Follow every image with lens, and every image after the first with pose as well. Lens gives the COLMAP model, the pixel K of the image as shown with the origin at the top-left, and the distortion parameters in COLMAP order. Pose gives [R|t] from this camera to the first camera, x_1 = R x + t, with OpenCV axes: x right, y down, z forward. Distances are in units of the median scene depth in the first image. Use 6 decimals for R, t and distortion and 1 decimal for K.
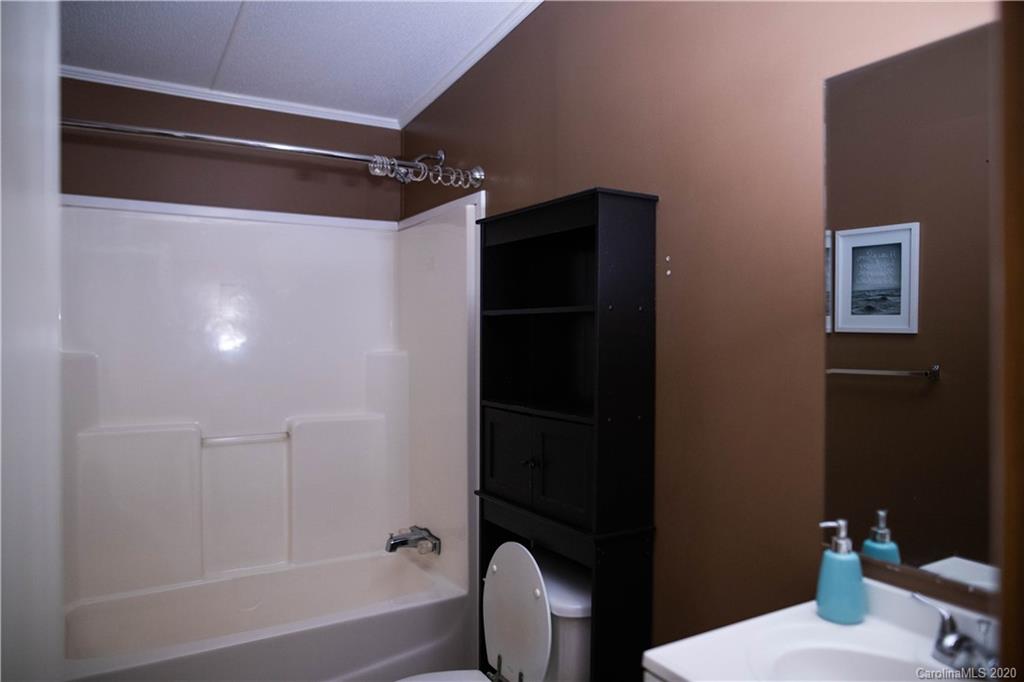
lens RADIAL K [[710.1, 0, 511.1], [0, 710.1, 341.5], [0, 0, 1]] dist [-0.051399, 0.036525]
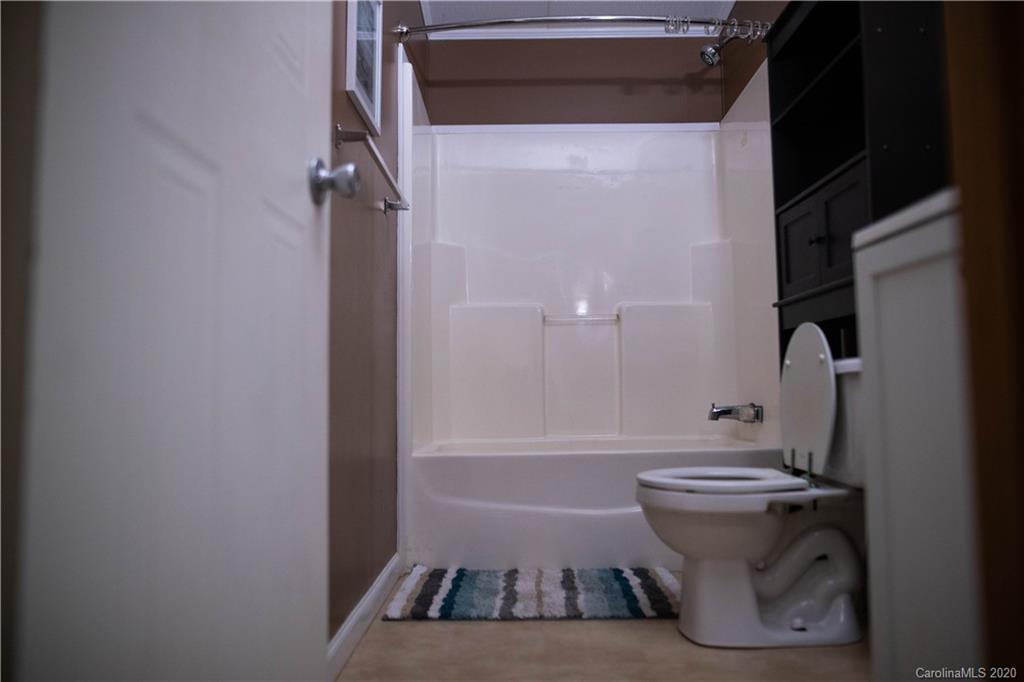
lens RADIAL K [[710.1, 0, 515.8], [0, 710.1, 338.9], [0, 0, 1]] dist [-0.051399, 0.036525]
pose [[0.856803, -0.049334, -0.513279, 0.111561], [0.005996, 0.996299, -0.085751, 0.265680], [0.515610, 0.070394, 0.853927, -0.013372]]
